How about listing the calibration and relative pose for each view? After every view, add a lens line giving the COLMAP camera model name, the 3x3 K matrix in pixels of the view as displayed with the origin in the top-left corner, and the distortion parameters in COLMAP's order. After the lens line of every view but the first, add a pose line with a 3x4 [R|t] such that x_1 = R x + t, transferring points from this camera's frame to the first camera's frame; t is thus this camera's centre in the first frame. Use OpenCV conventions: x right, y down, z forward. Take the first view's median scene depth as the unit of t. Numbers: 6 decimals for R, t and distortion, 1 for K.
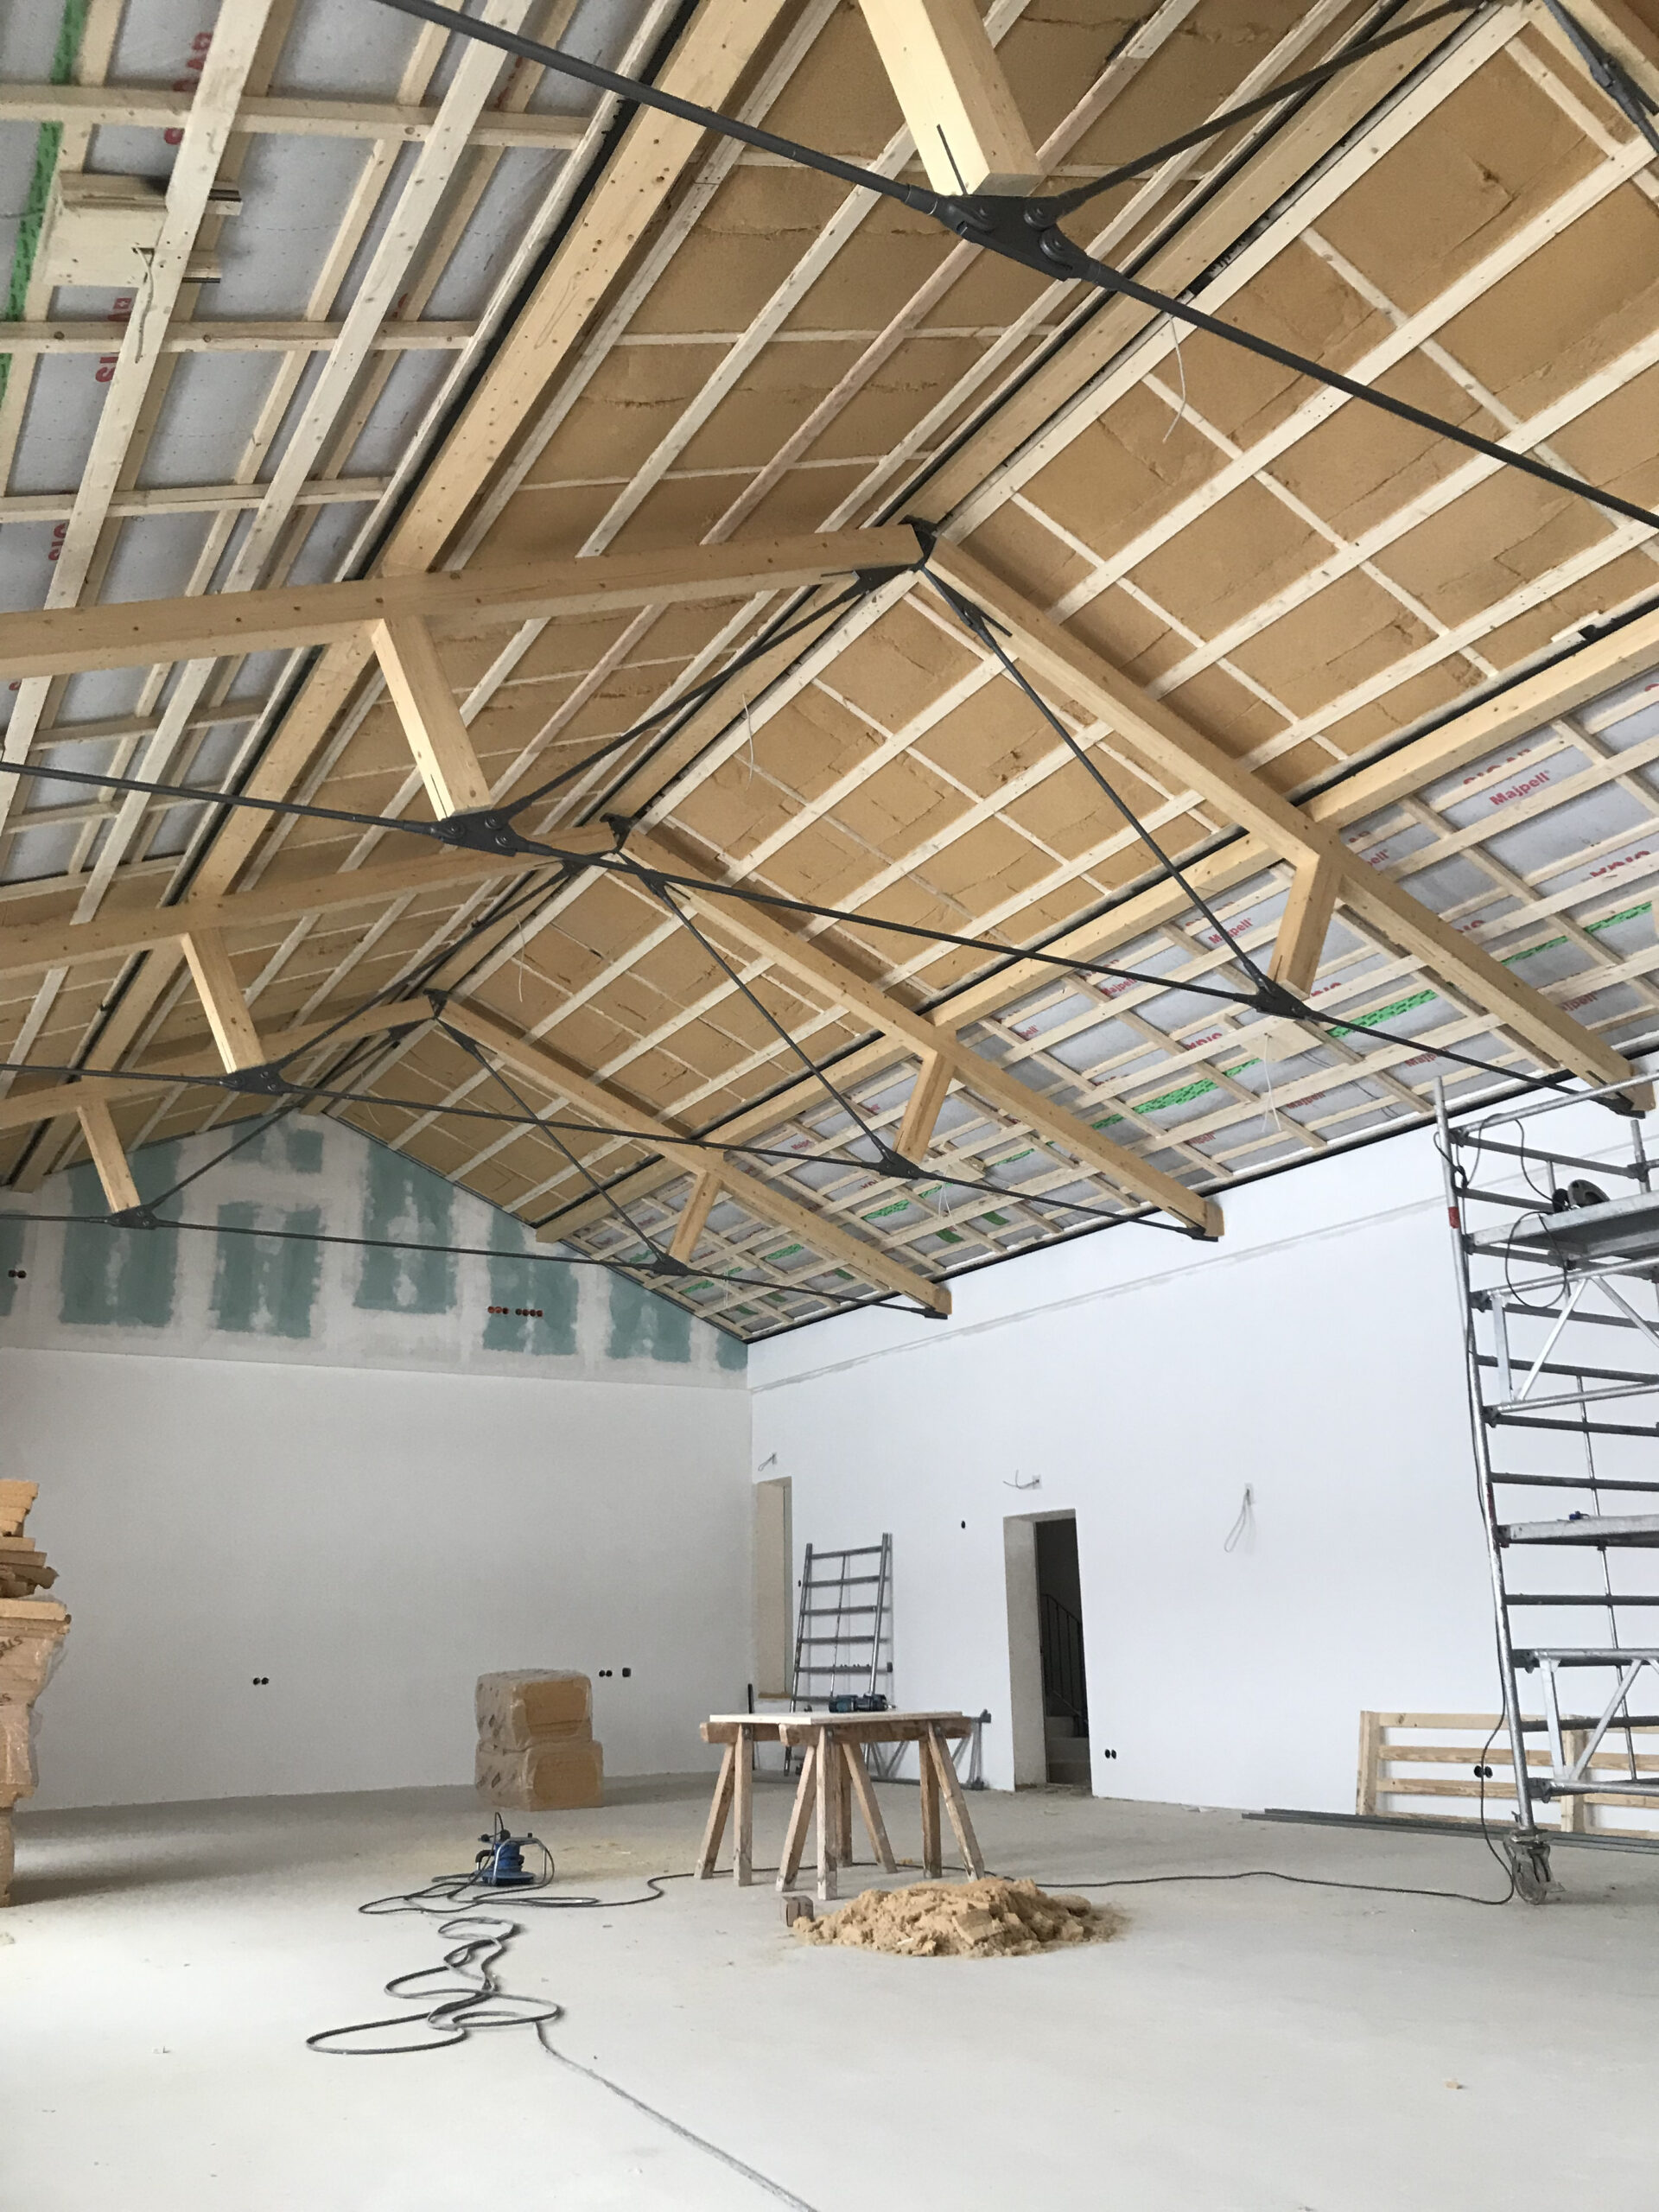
lens RADIAL K [[1835.9, 0, 852.8], [0, 1835.9, 1083.2], [0, 0, 1]] dist [0.058638, -0.069416]
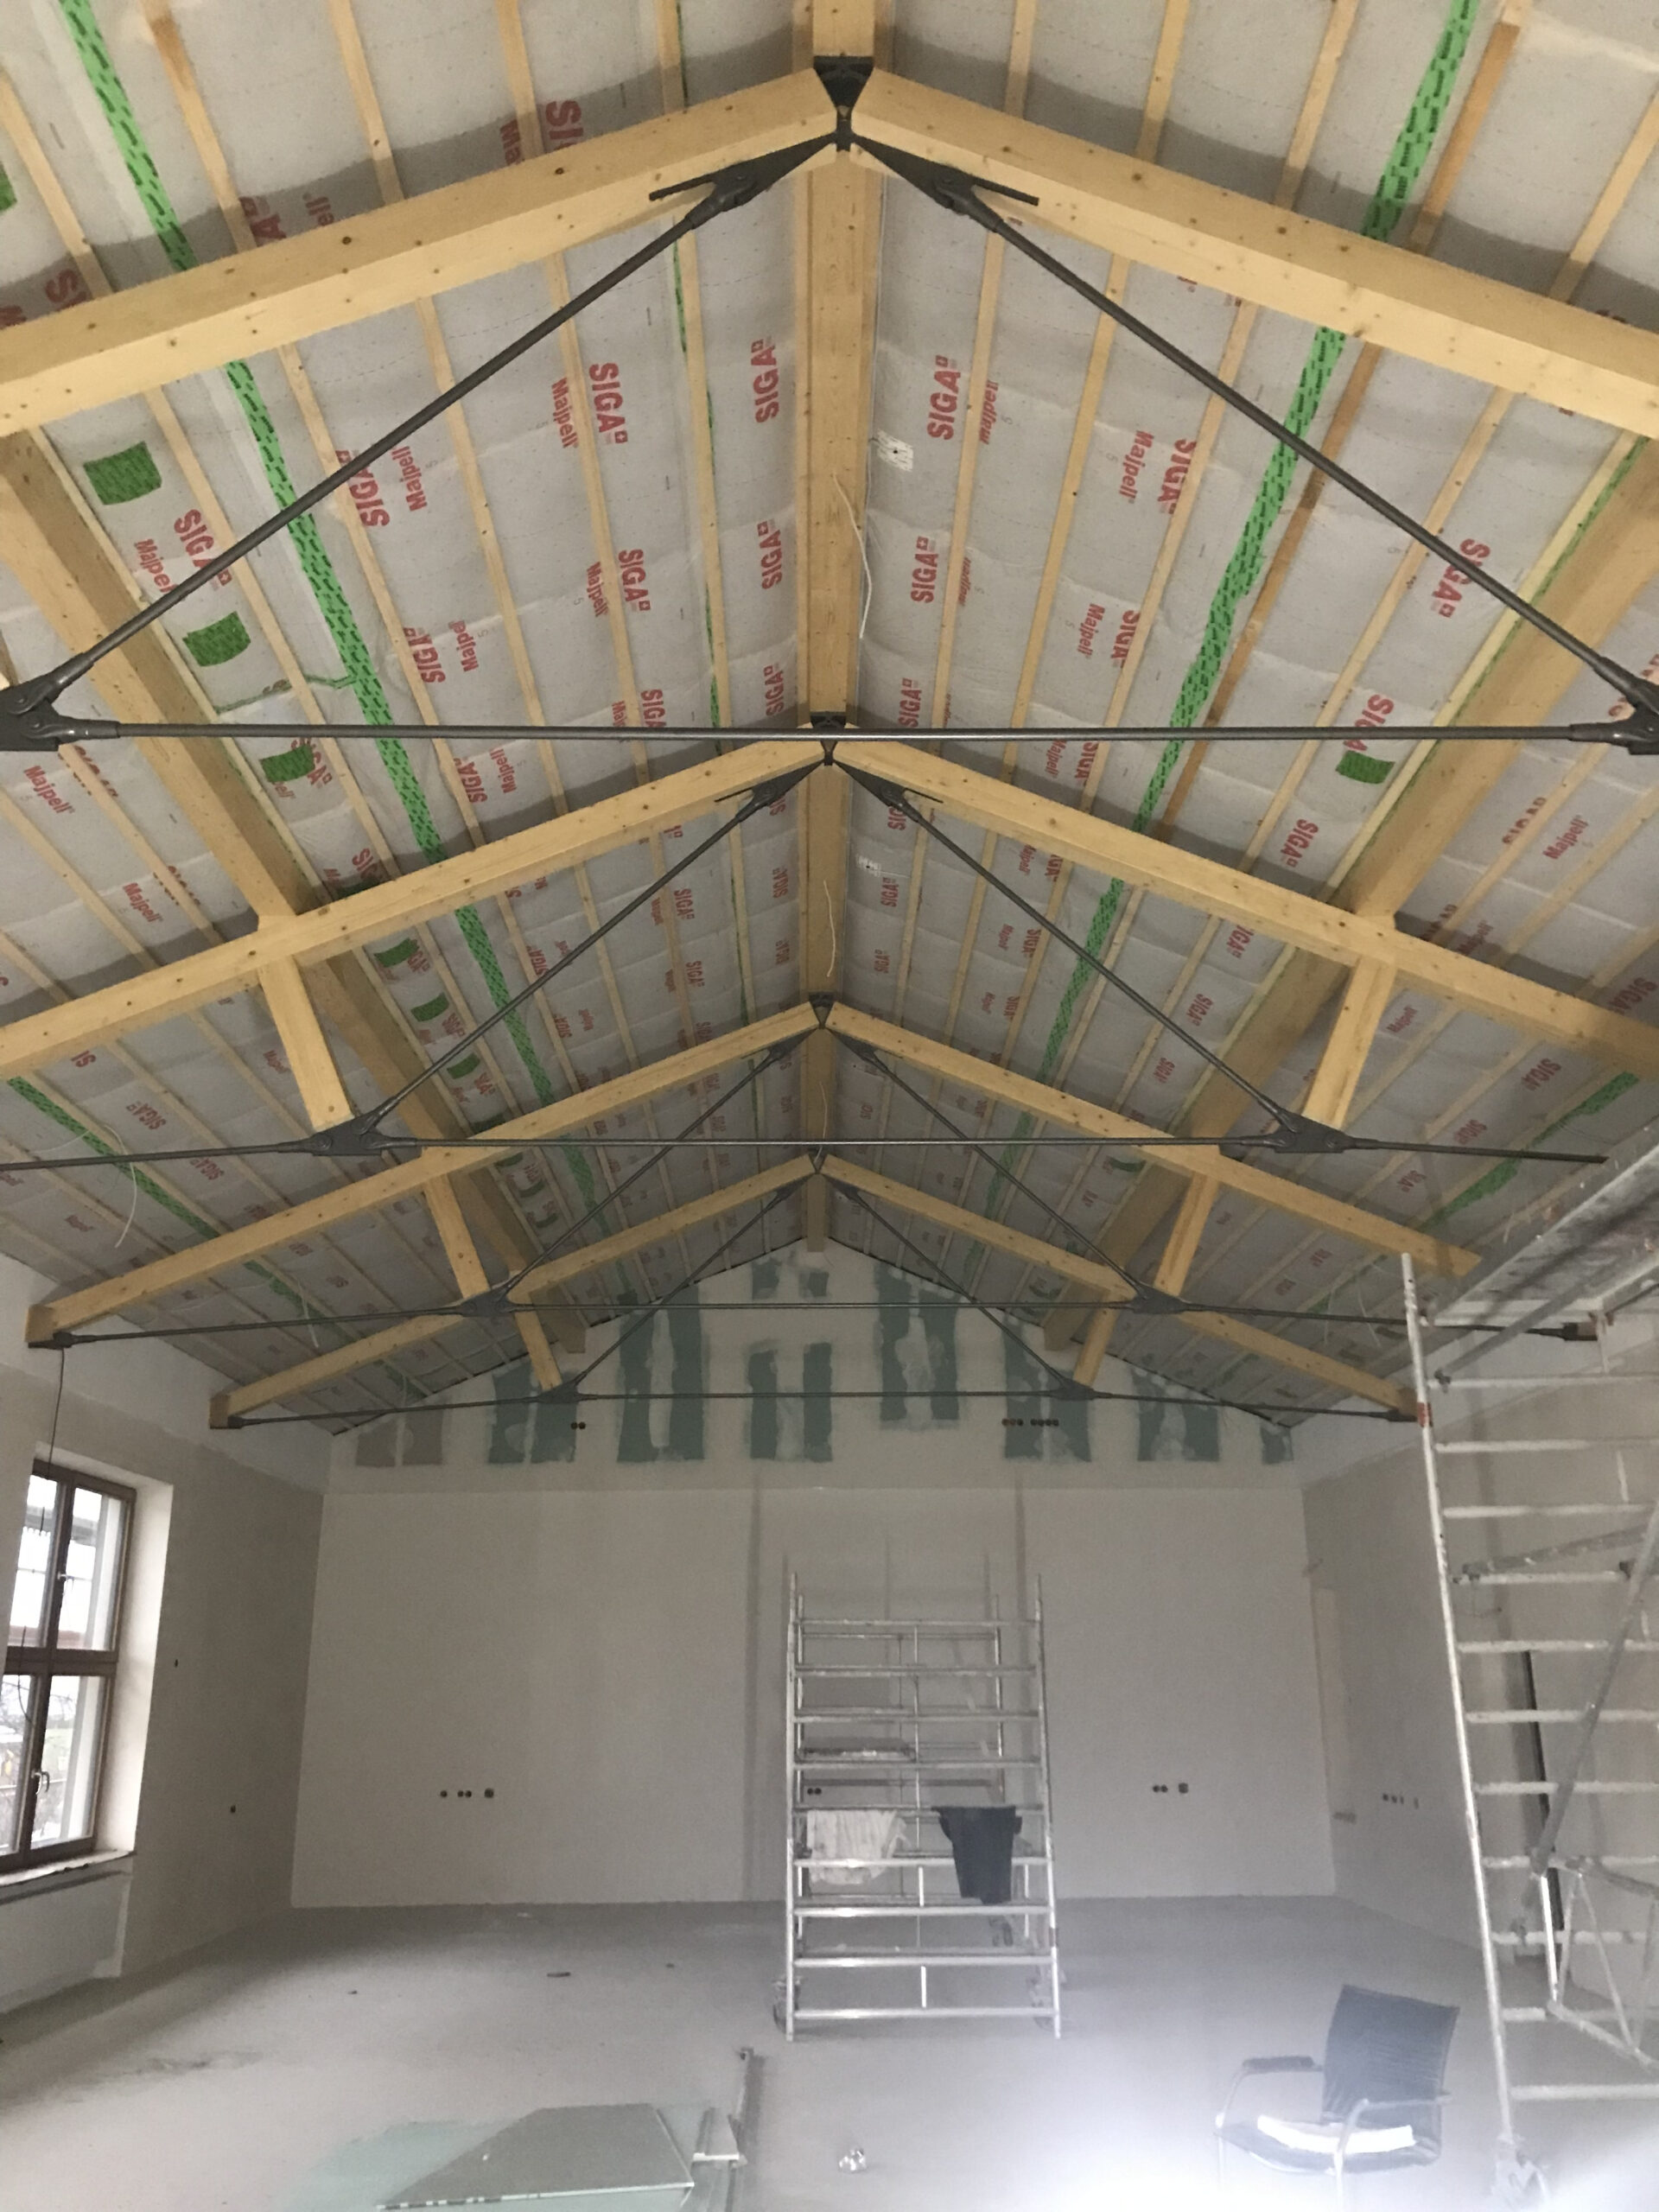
lens RADIAL K [[1835.9, 0, 829.2], [0, 1835.9, 1084.1], [0, 0, 1]] dist [0.058638, -0.069416]
pose [[0.866472, -0.142776, -0.478374, 0.326743], [0.139276, 0.989319, -0.043005, -0.044885], [0.479405, -0.029364, 0.877102, 0.090059]]
